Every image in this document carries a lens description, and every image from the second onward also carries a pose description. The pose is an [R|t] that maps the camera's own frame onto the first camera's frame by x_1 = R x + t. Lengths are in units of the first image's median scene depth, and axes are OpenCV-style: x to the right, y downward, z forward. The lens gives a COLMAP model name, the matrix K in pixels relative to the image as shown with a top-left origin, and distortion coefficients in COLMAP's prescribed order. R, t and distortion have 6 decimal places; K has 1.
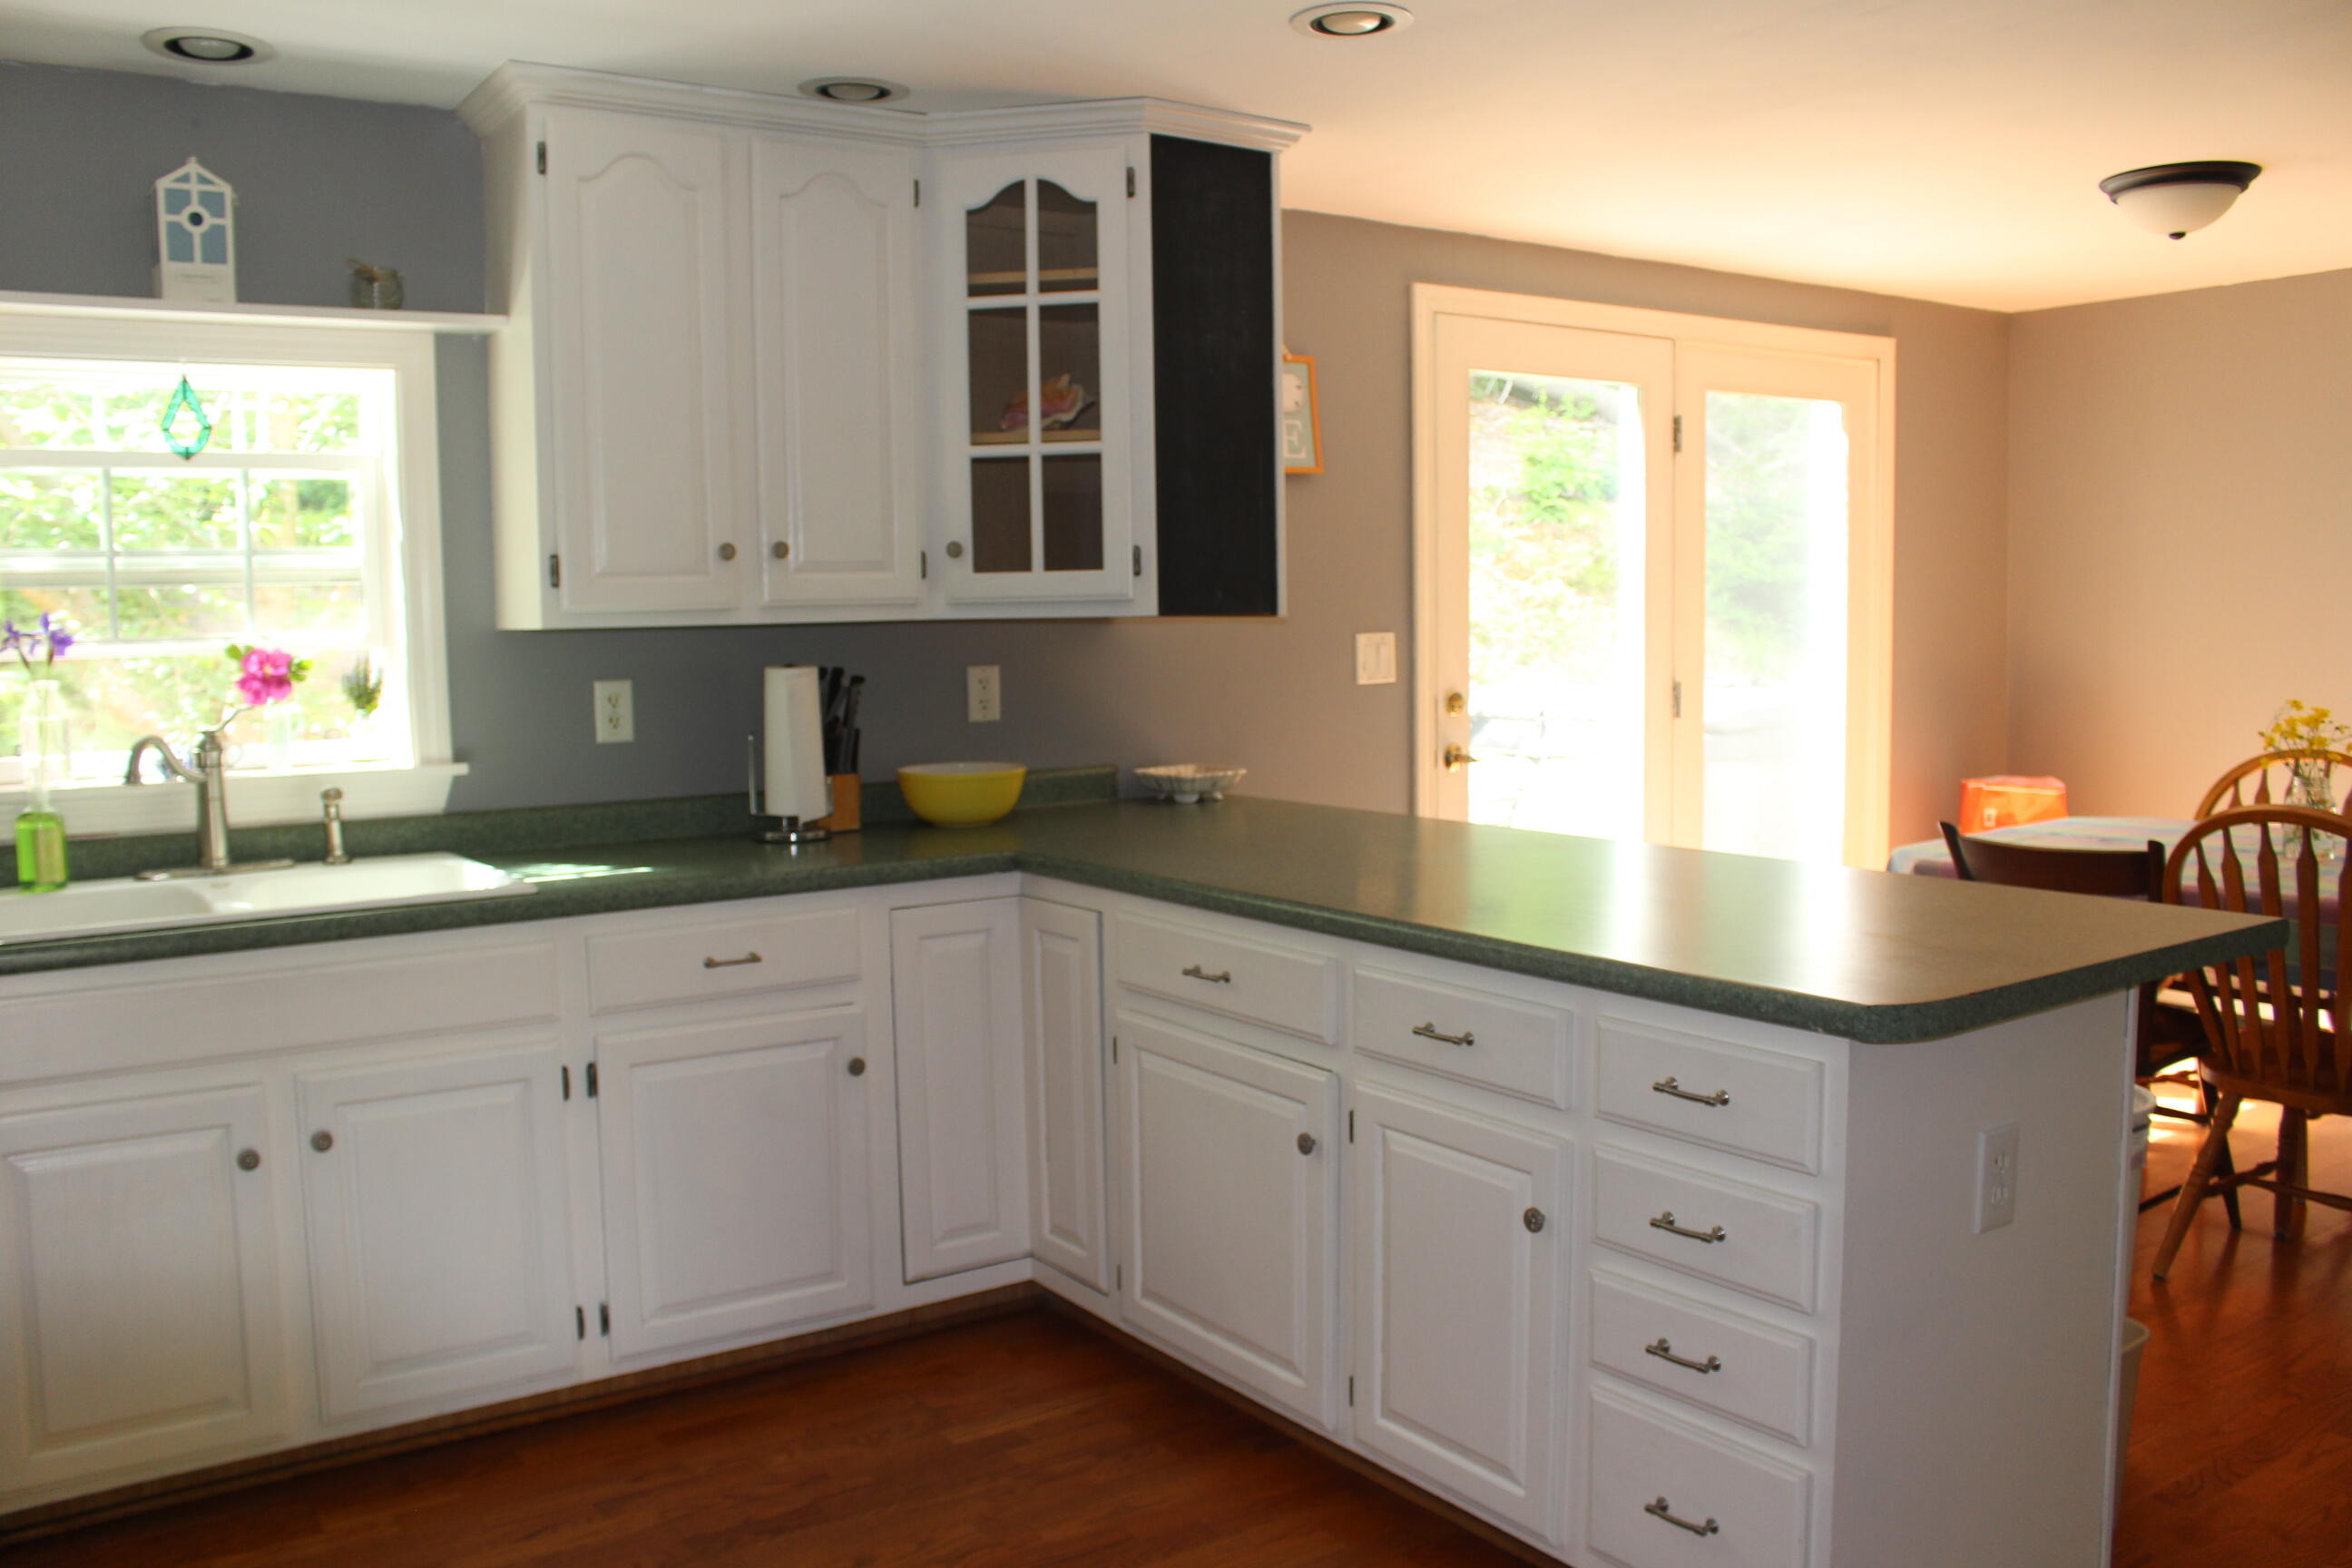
lens RADIAL K [[1921.2, 0, 1137.3], [0, 1921.2, 784.2], [0, 0, 1]] dist [-0.160925, 0.128955]
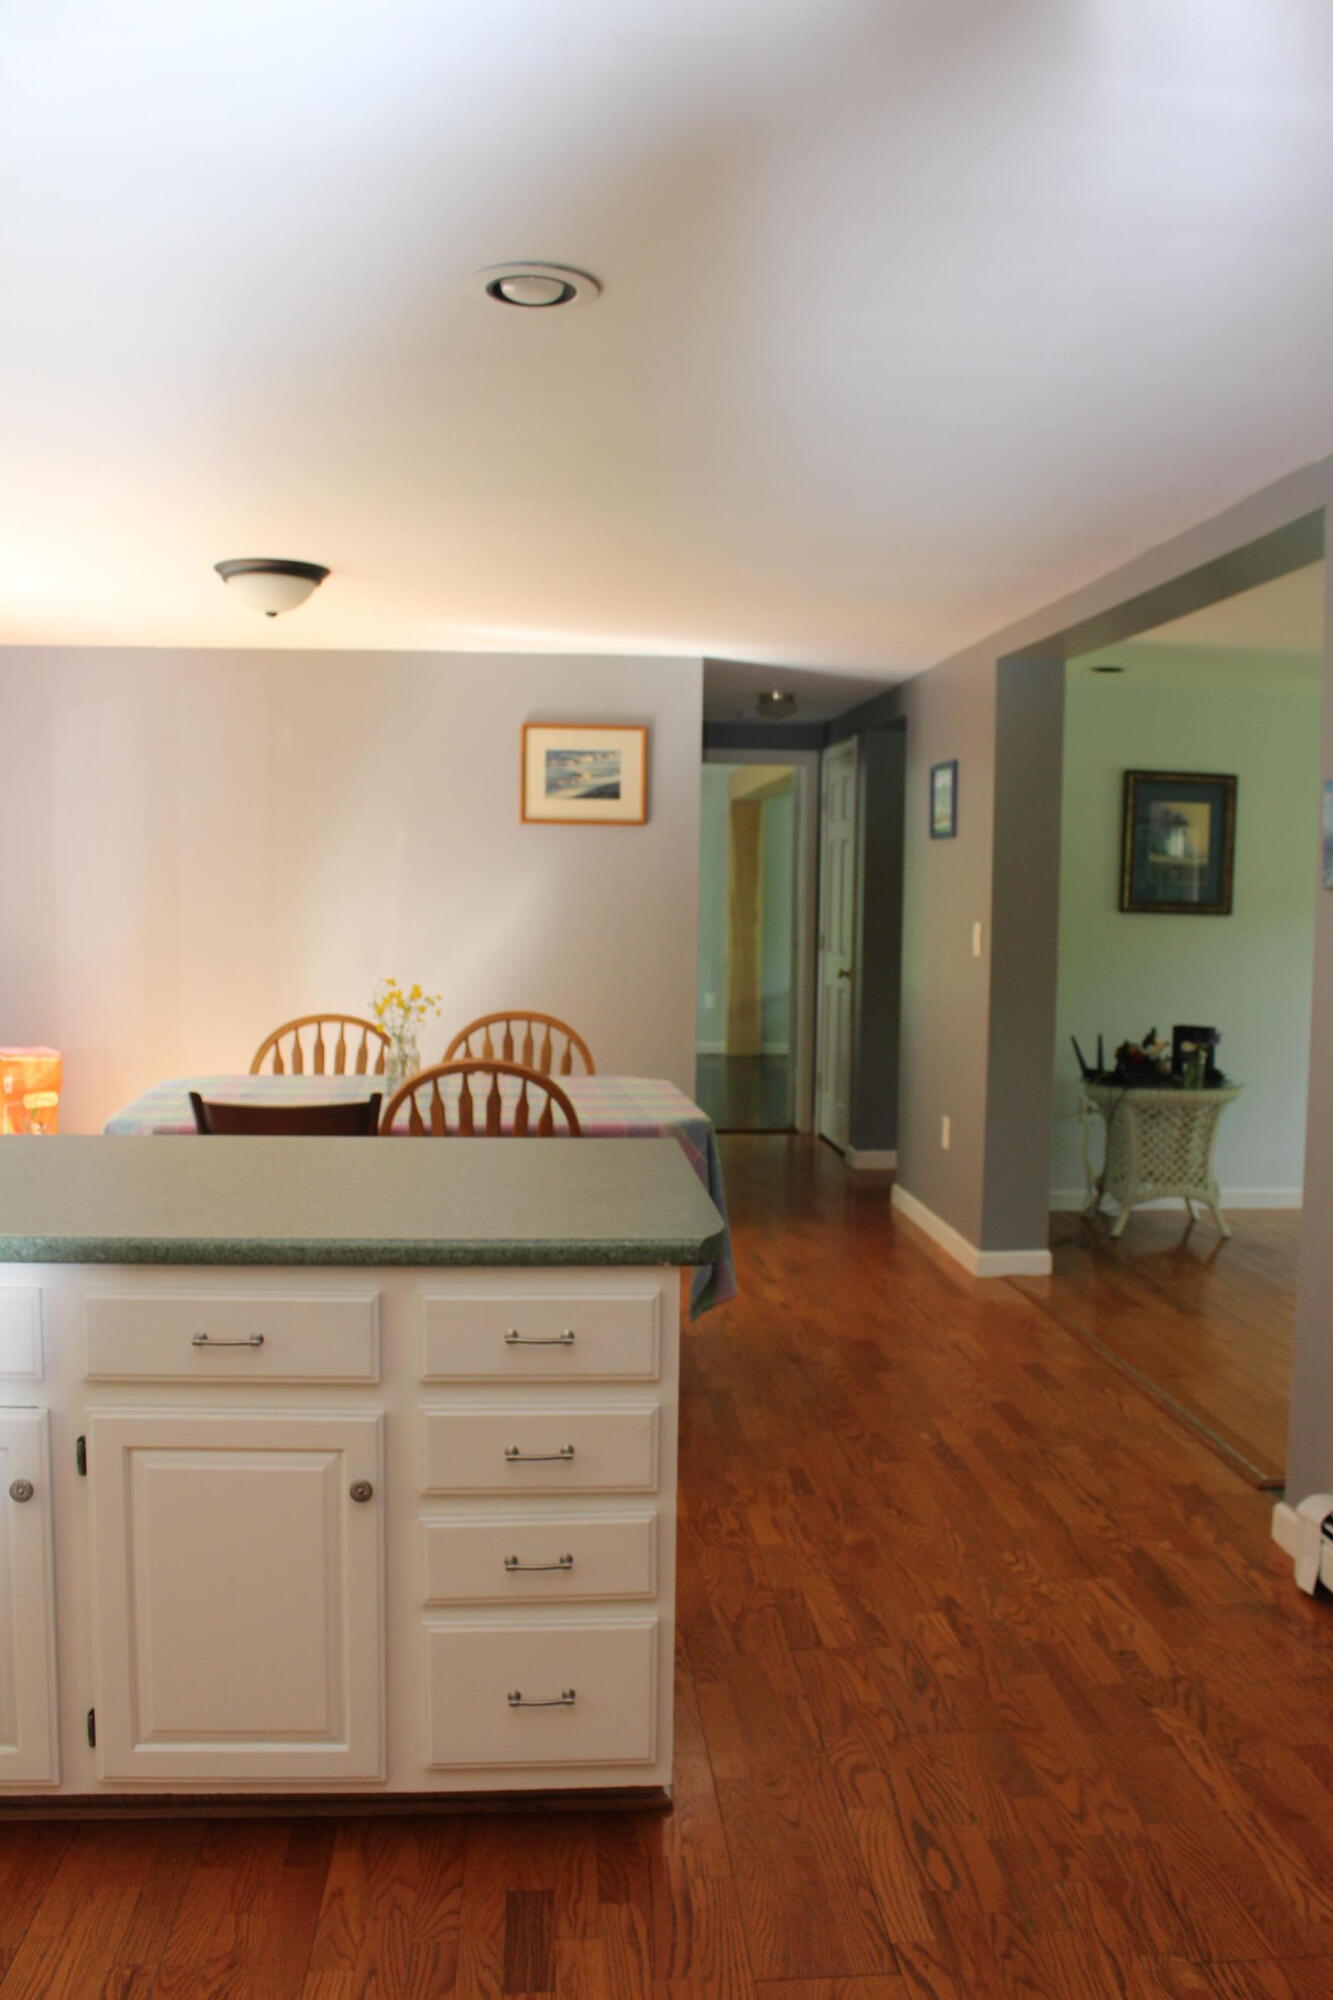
lens RADIAL K [[1645.5, 0, 661.5], [0, 1645.5, 1037.5], [0, 0, 1]] dist [-0.157283, 0.128769]
pose [[0.493747, -0.052915, 0.867994, -0.317764], [0.054144, 0.998081, 0.030046, -0.029701], [-0.867918, 0.032162, 0.495665, 0.251762]]
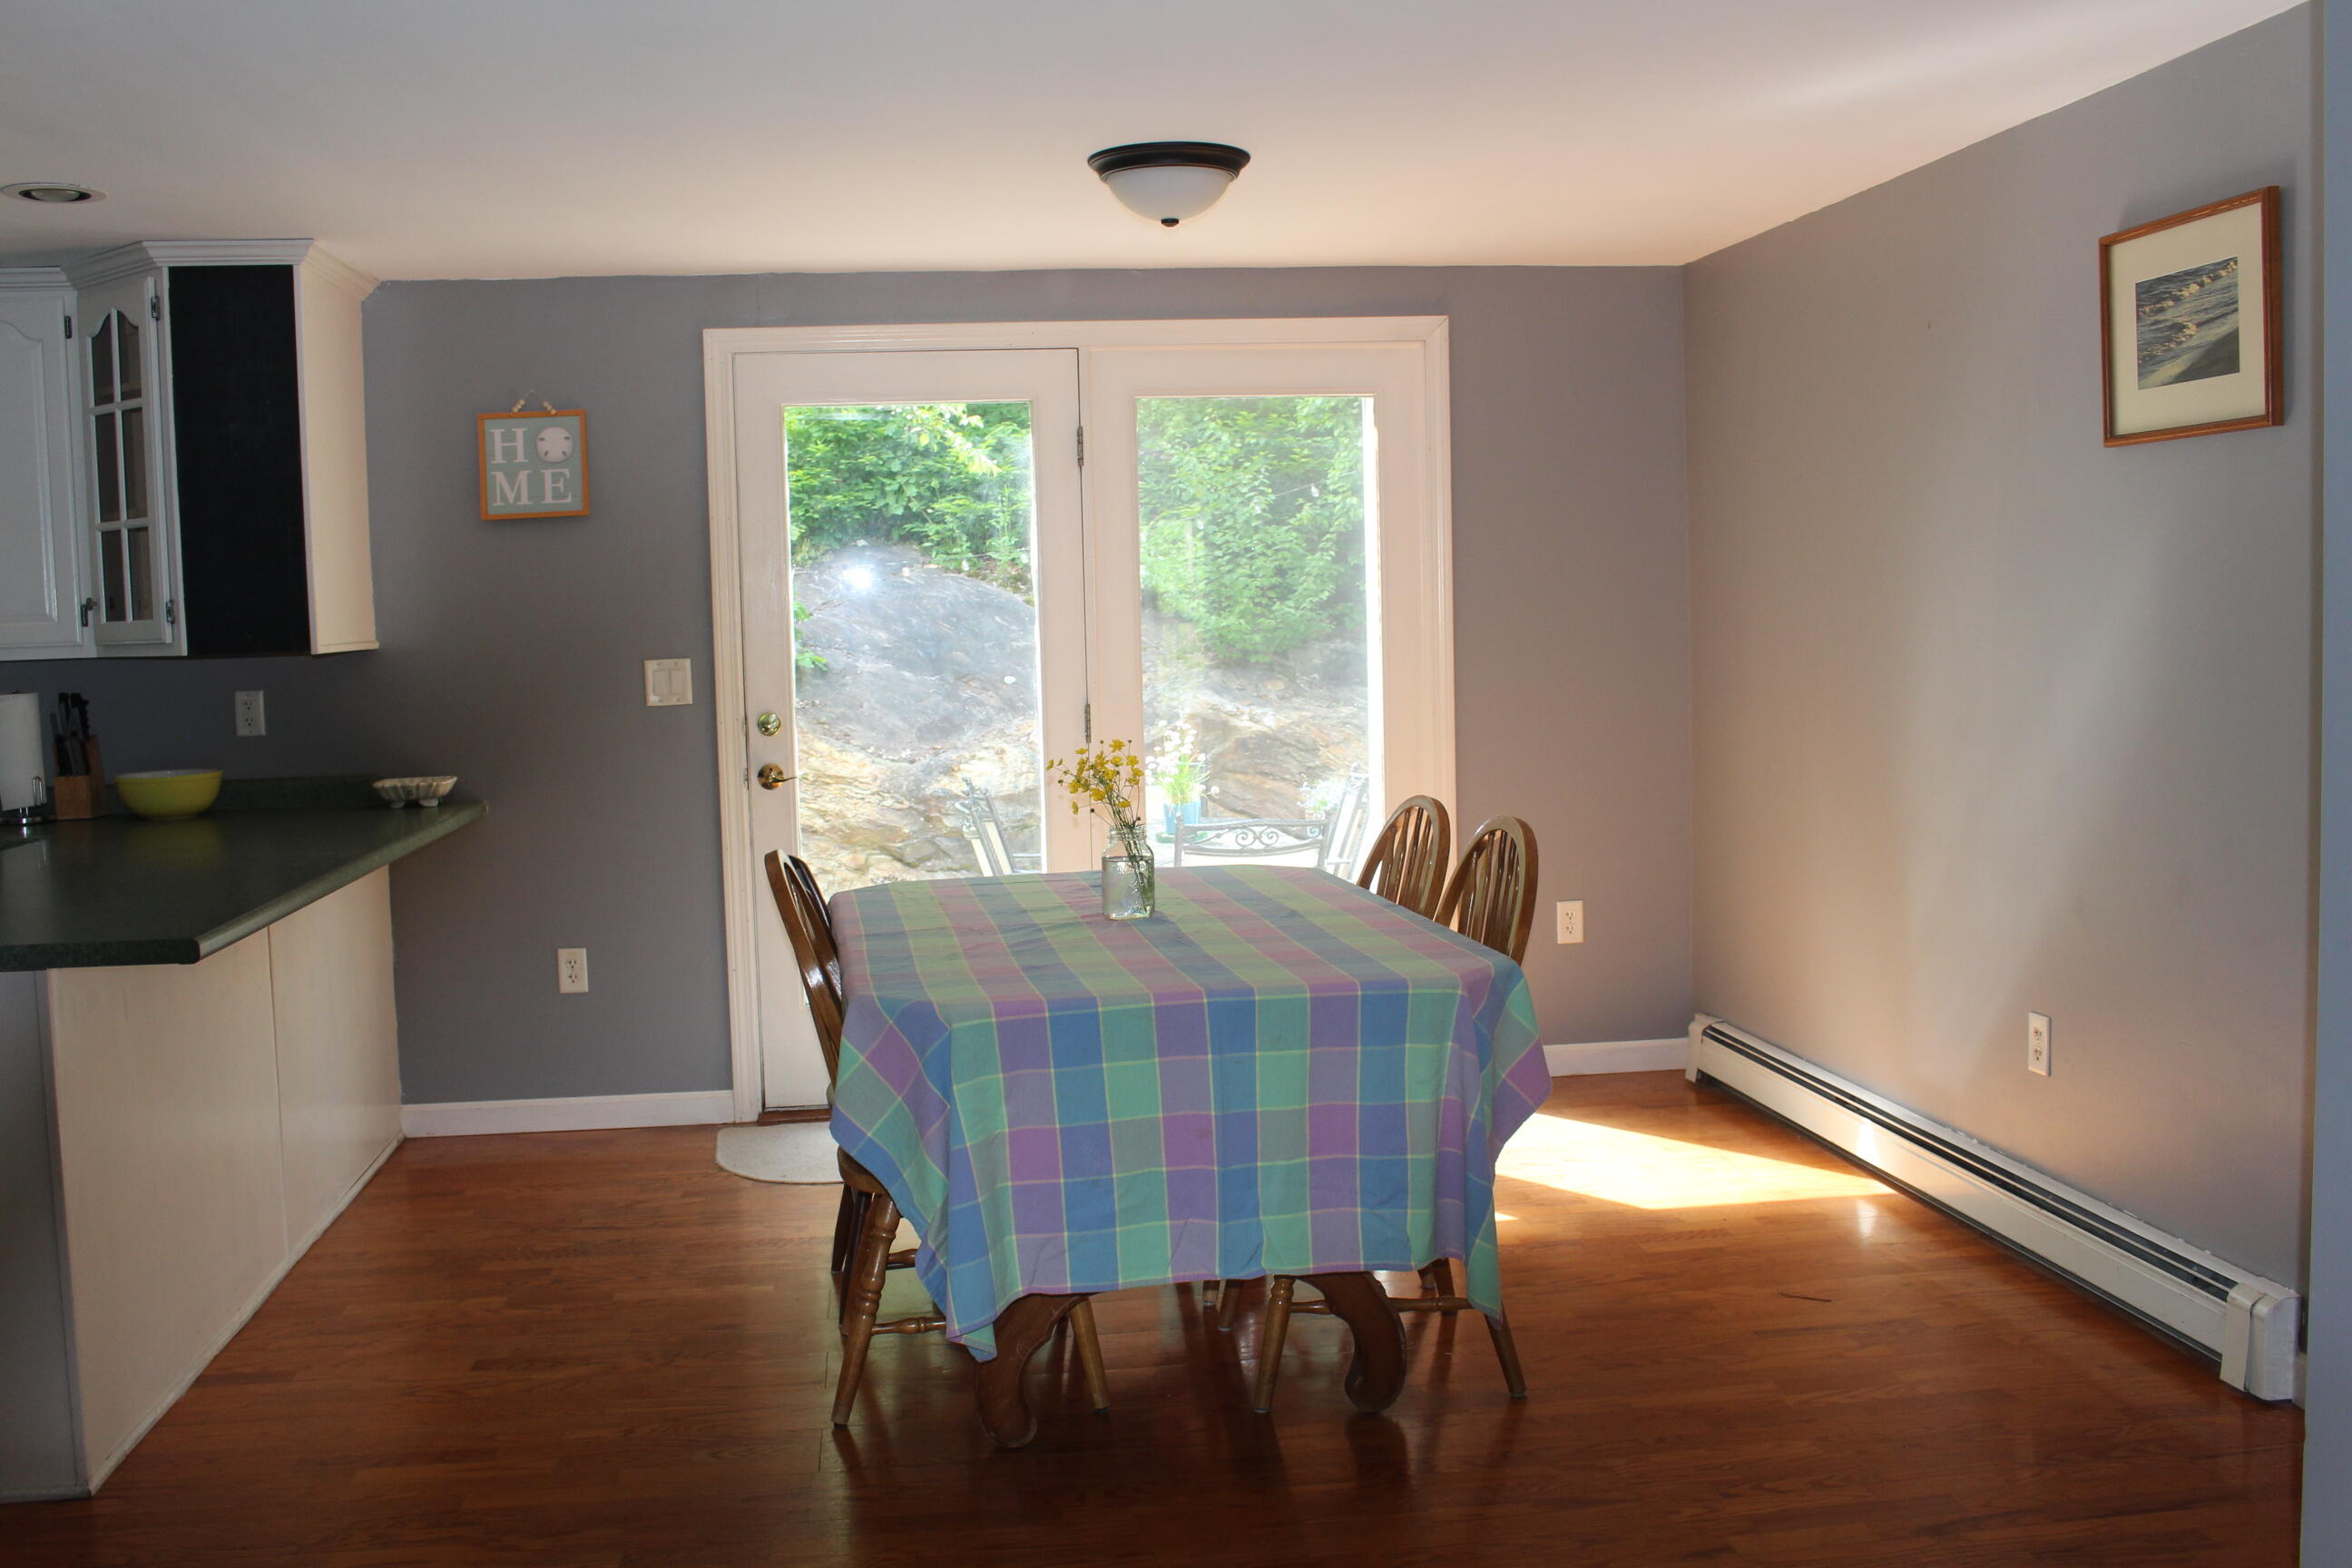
lens RADIAL K [[2086.1, 0, 1171.0], [0, 2086.1, 831.2], [0, 0, 1]] dist [-0.093558, 0.002540]
pose [[0.892748, 0.042866, -0.448513, 1.166124], [-0.030773, 0.998940, 0.034221, -0.038458], [0.449505, -0.016749, 0.893121, 0.097964]]
